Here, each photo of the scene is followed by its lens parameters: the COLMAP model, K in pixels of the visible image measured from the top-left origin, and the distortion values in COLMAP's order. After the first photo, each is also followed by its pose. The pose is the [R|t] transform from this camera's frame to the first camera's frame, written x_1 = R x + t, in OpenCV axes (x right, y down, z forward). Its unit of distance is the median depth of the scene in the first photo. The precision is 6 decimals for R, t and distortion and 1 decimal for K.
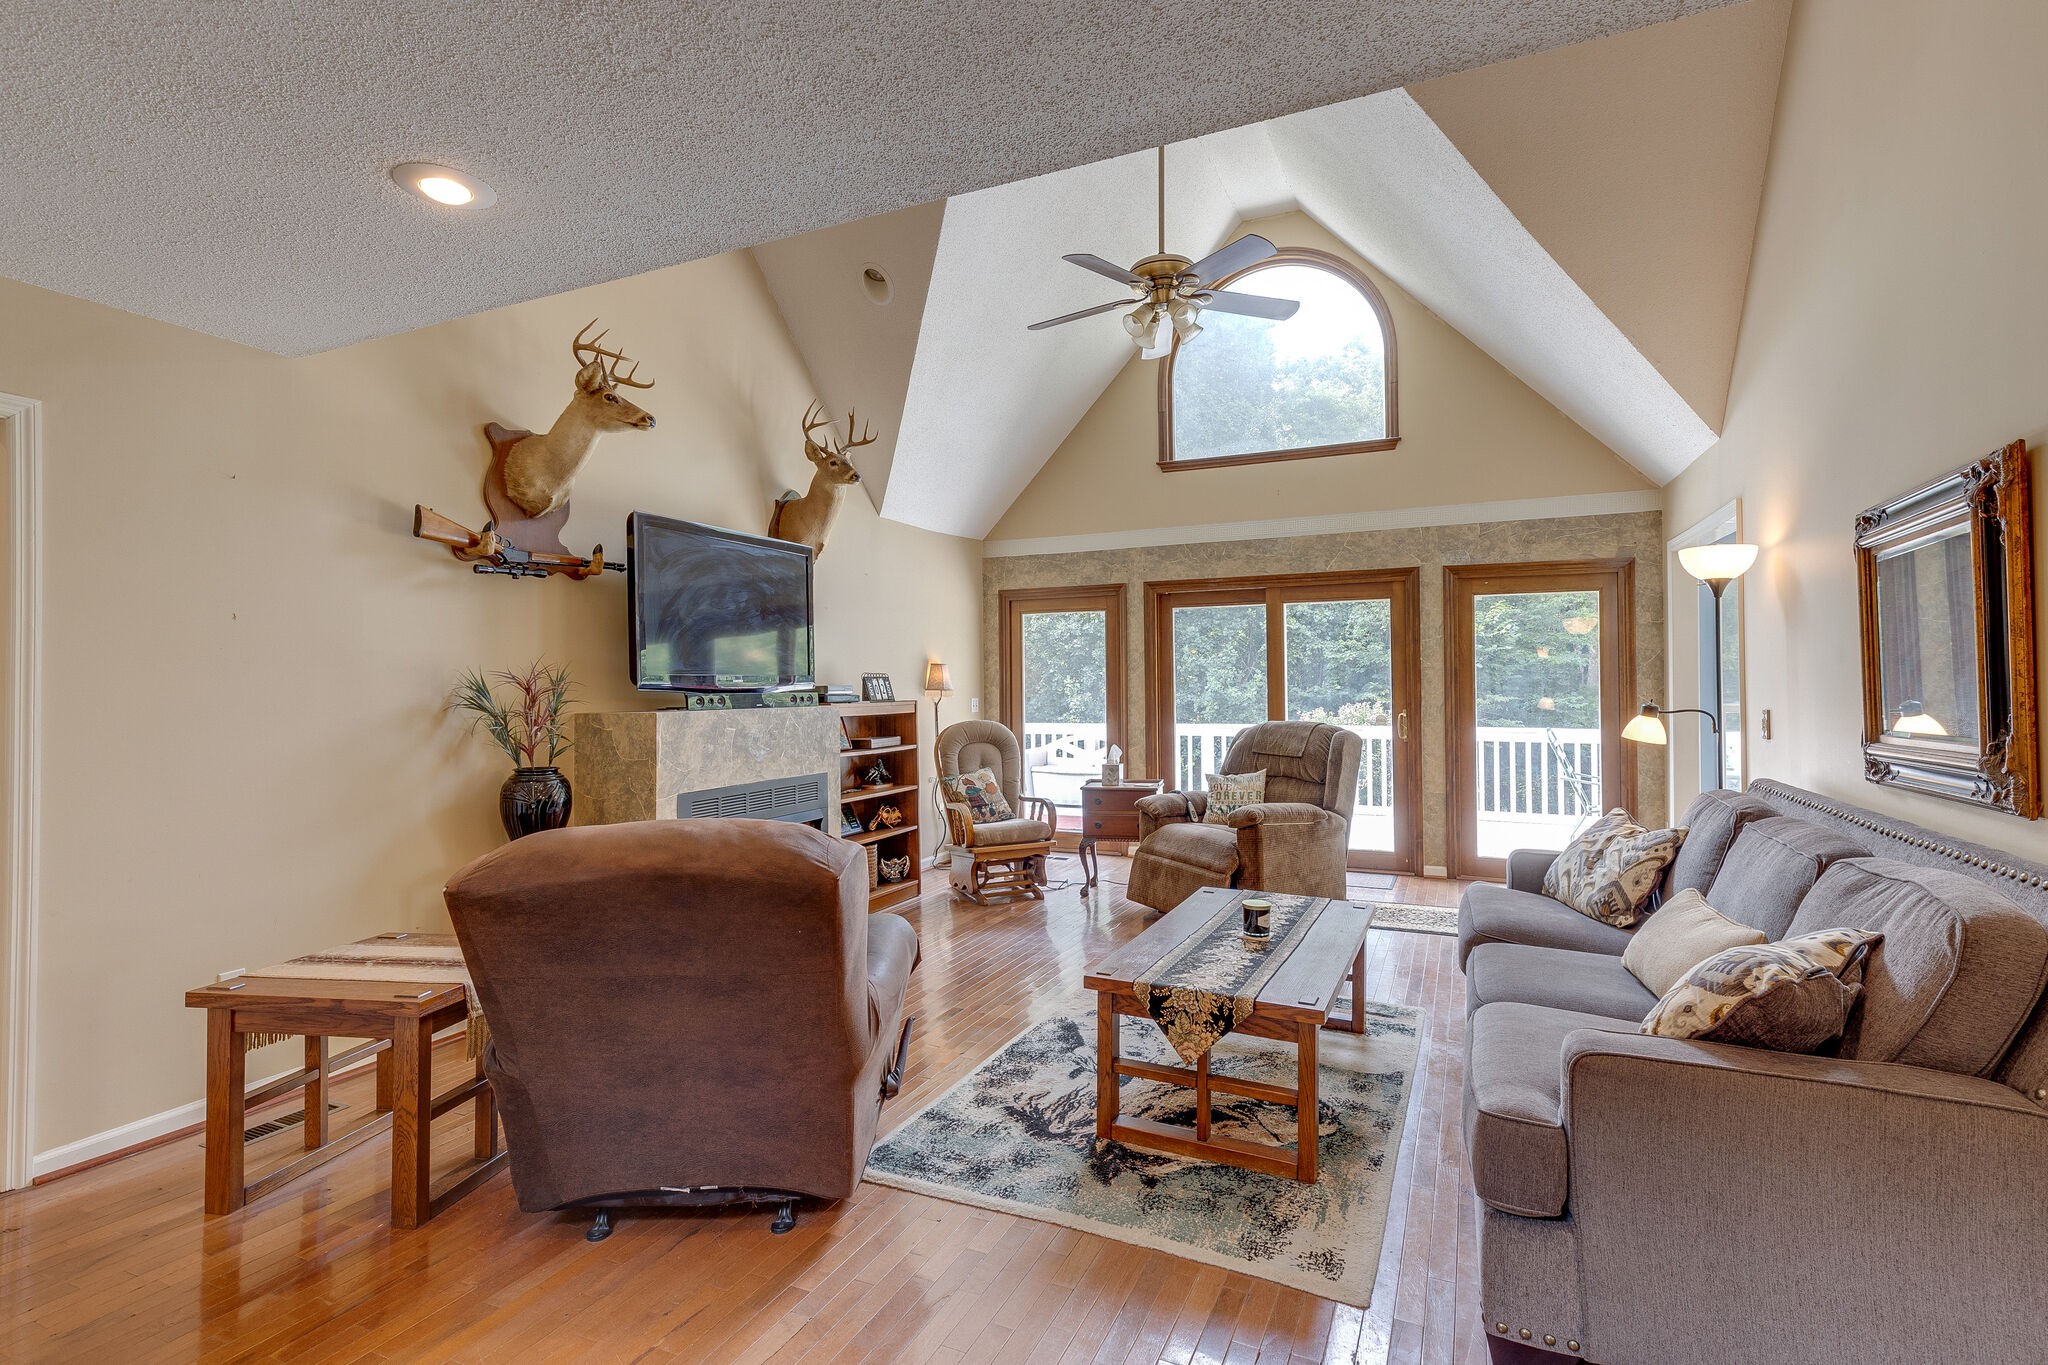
lens RADIAL K [[964.3, 0, 1026.4], [0, 964.3, 667.4], [0, 0, 1]] dist [0.008332, -0.000187]
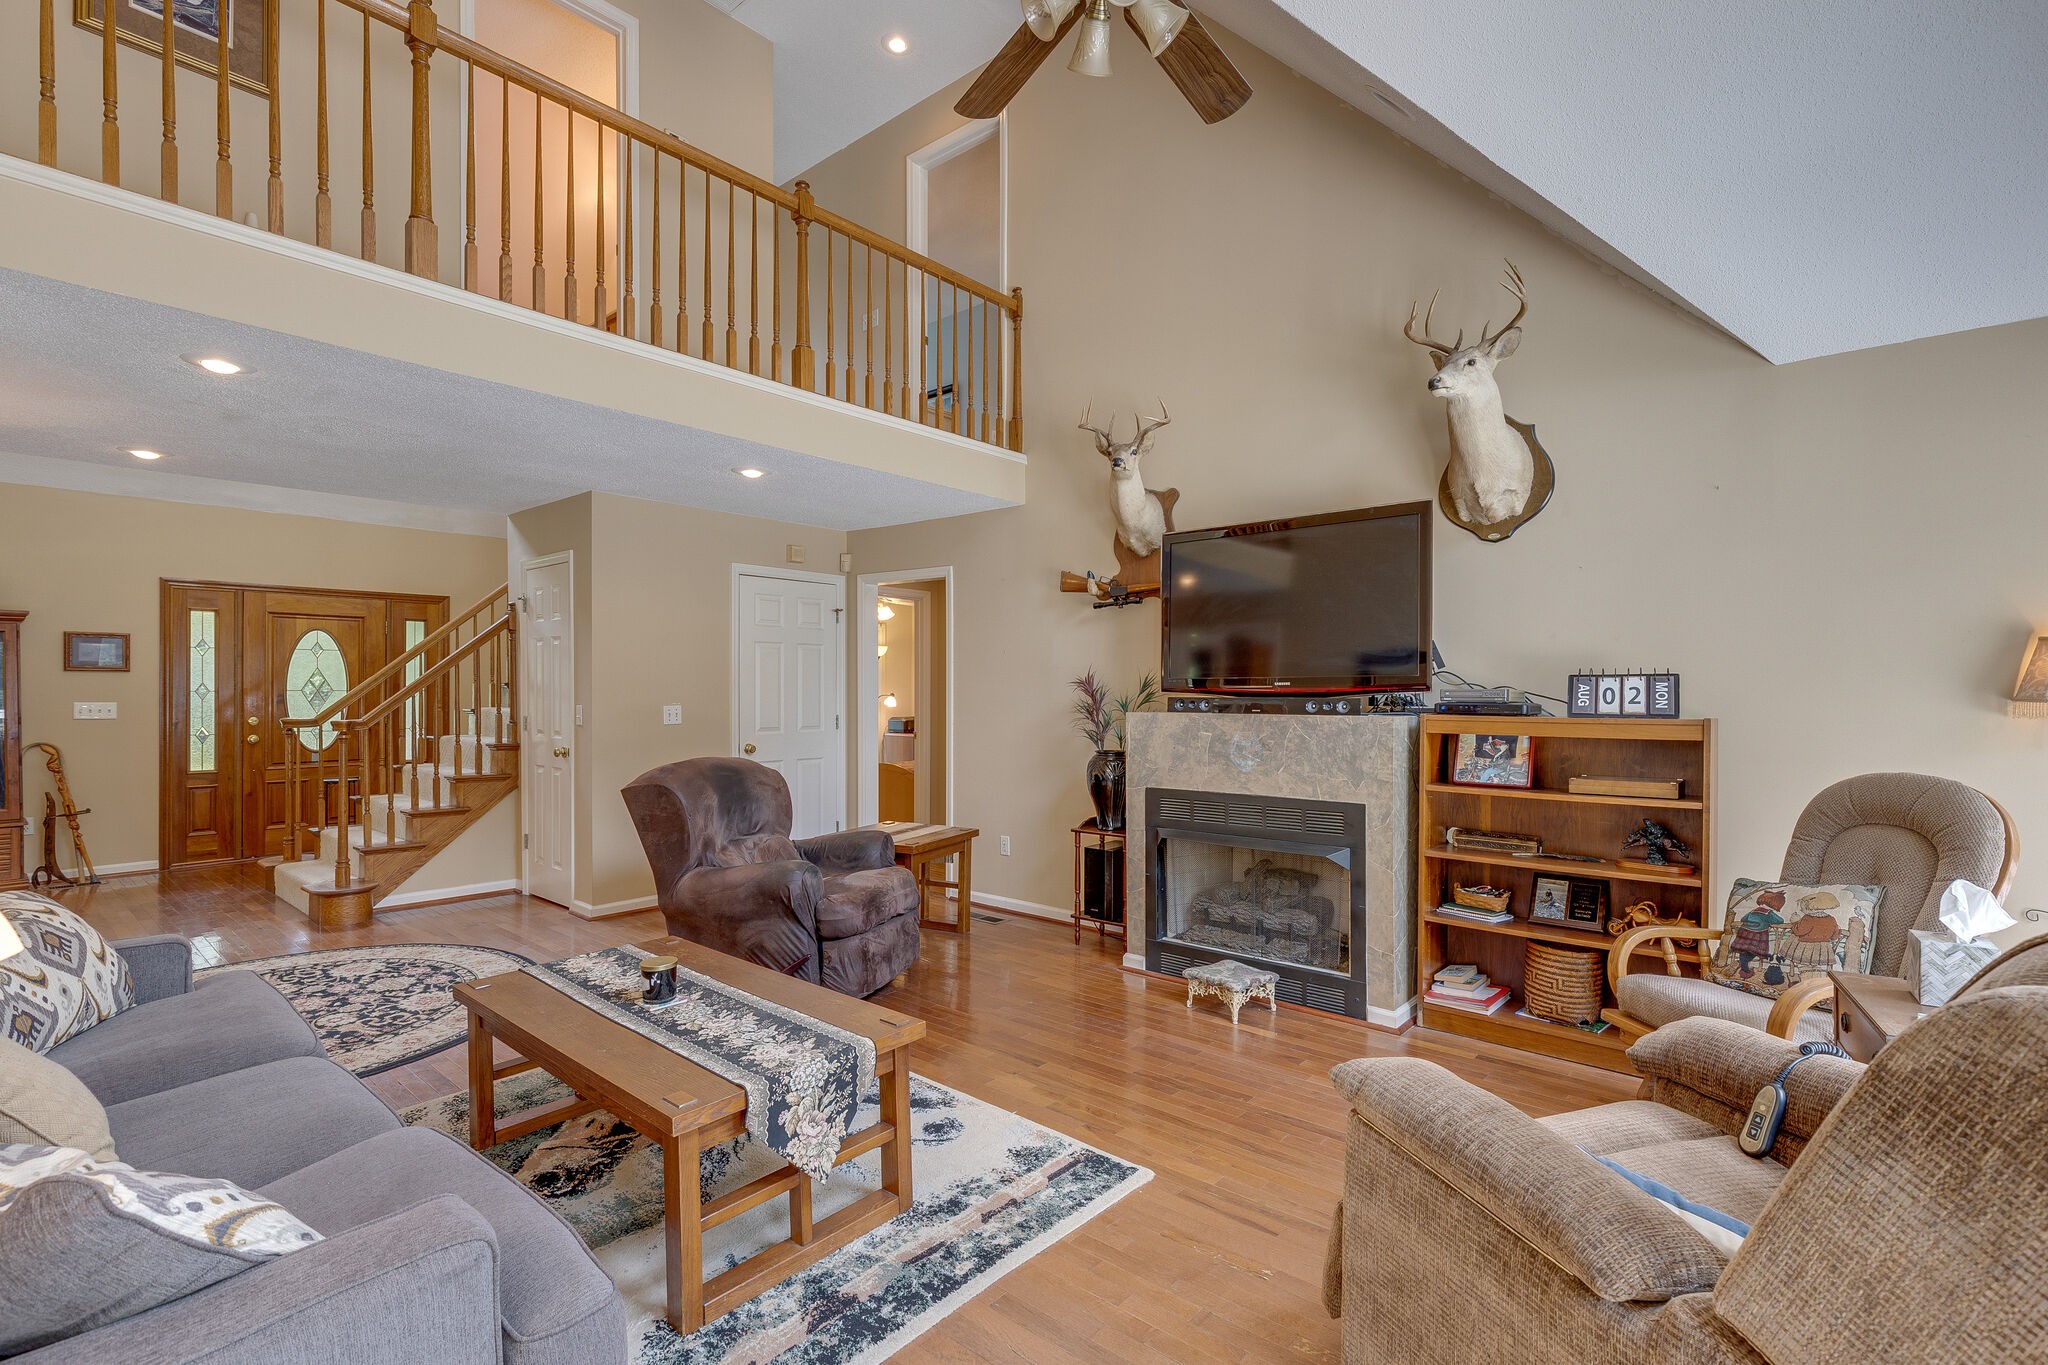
lens RADIAL K [[919.1, 0, 1024.8], [0, 919.1, 690.3], [0, 0, 1]] dist [0.006901, -0.000489]
pose [[-0.280773, 0.005903, -0.959756, 0.472590], [0.022570, 0.999745, -0.000454, 0.012154], [0.959509, -0.021790, -0.280835, 0.802113]]
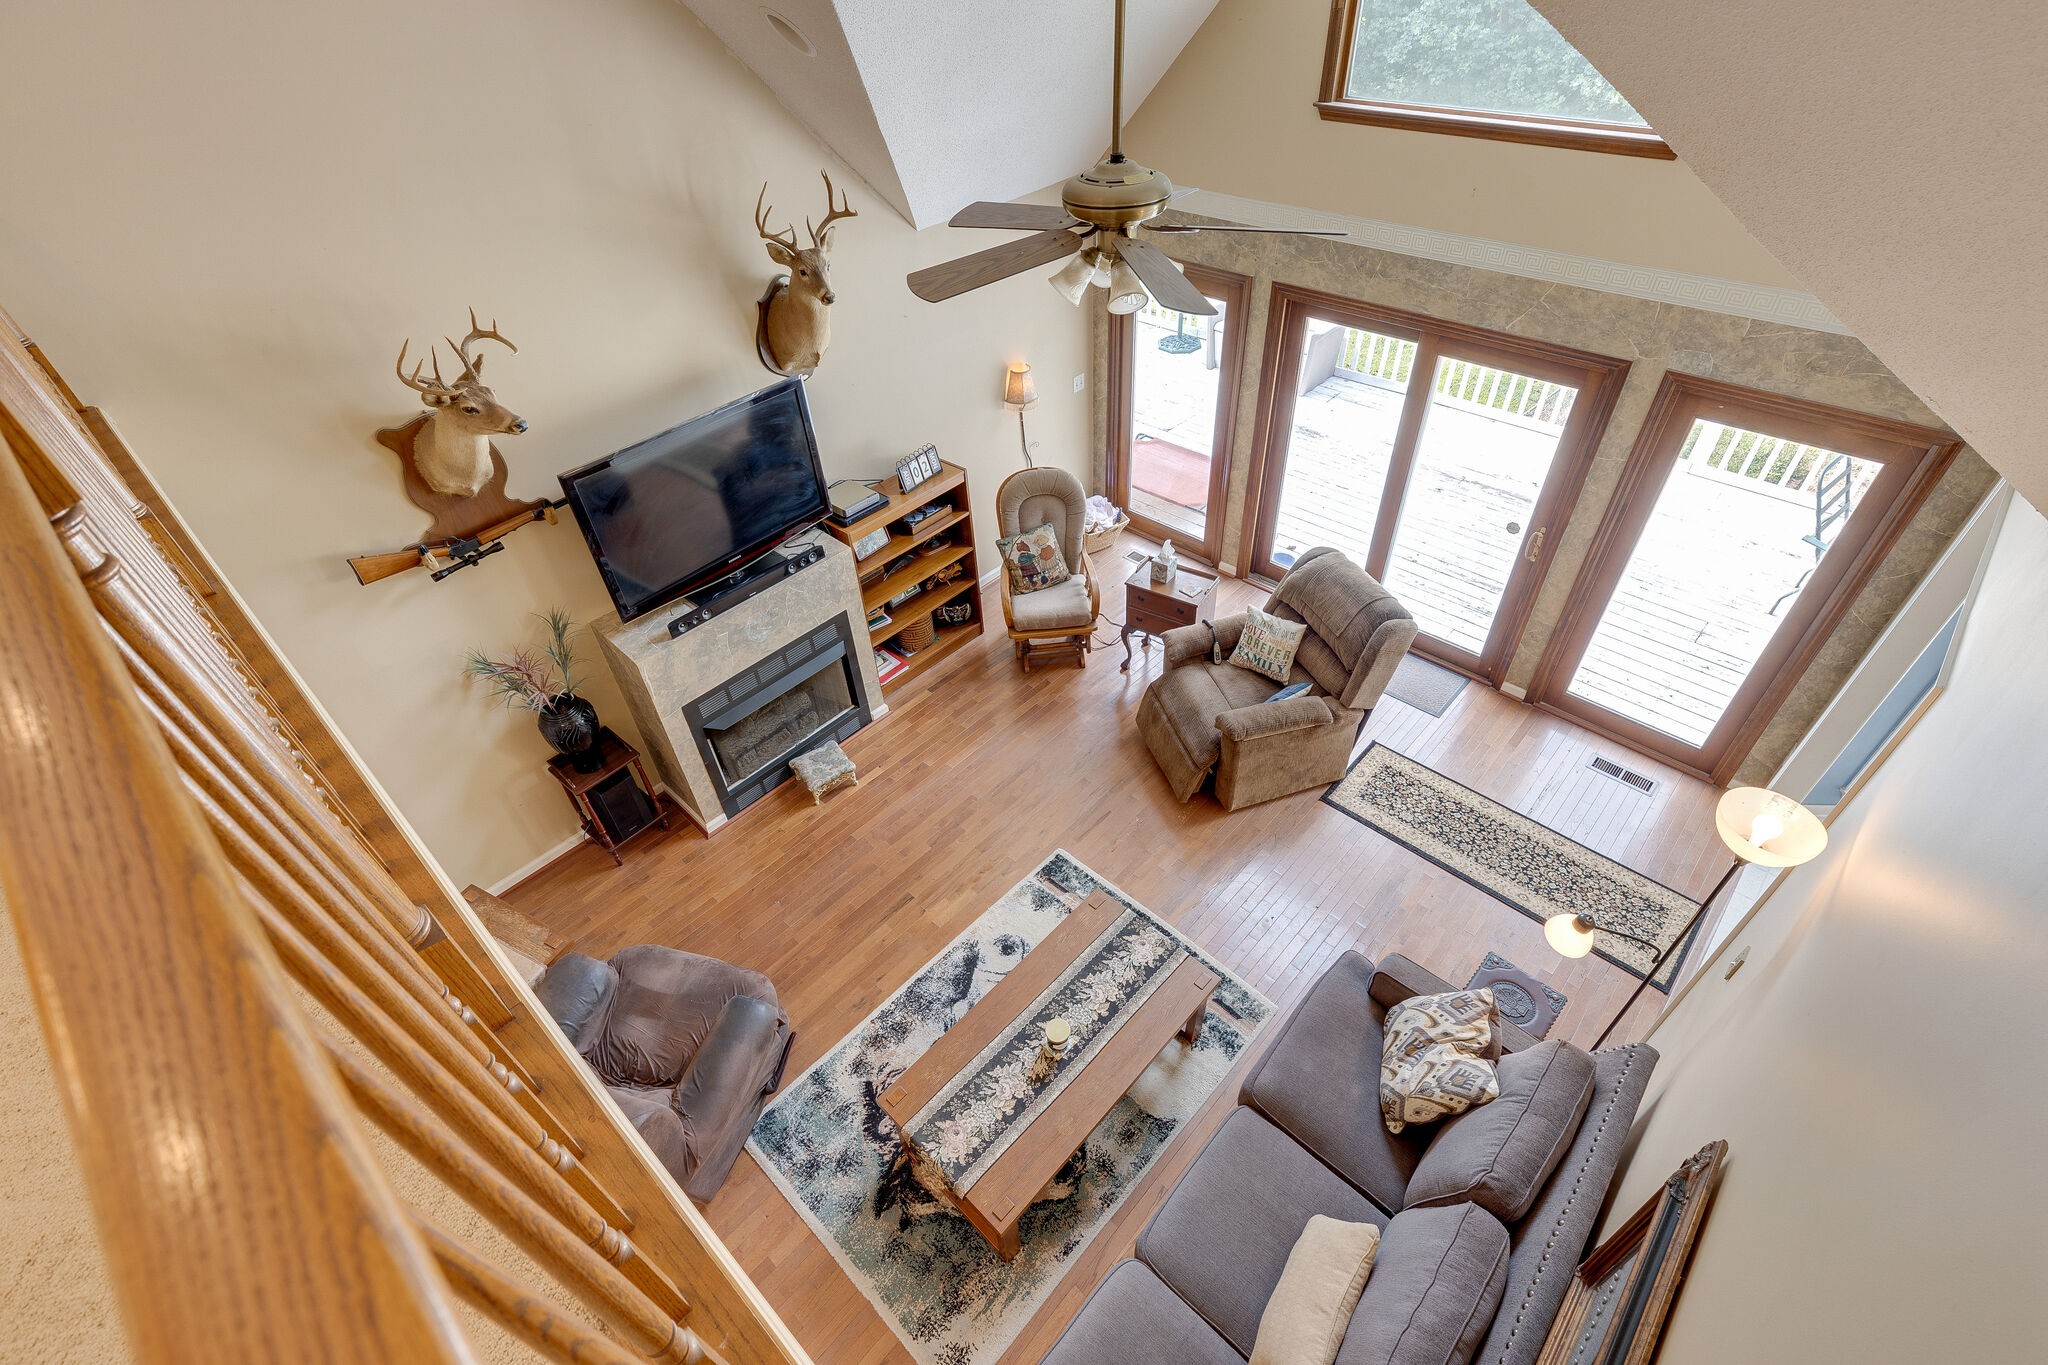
lens RADIAL K [[919.1, 0, 1024.8], [0, 919.1, 690.3], [0, 0, 1]] dist [0.006901, -0.000489]
pose [[0.948047, 0.182356, -0.260678, 0.219074], [0.048392, 0.727209, 0.684708, -0.429702], [0.314428, -0.661750, 0.680604, 0.266802]]
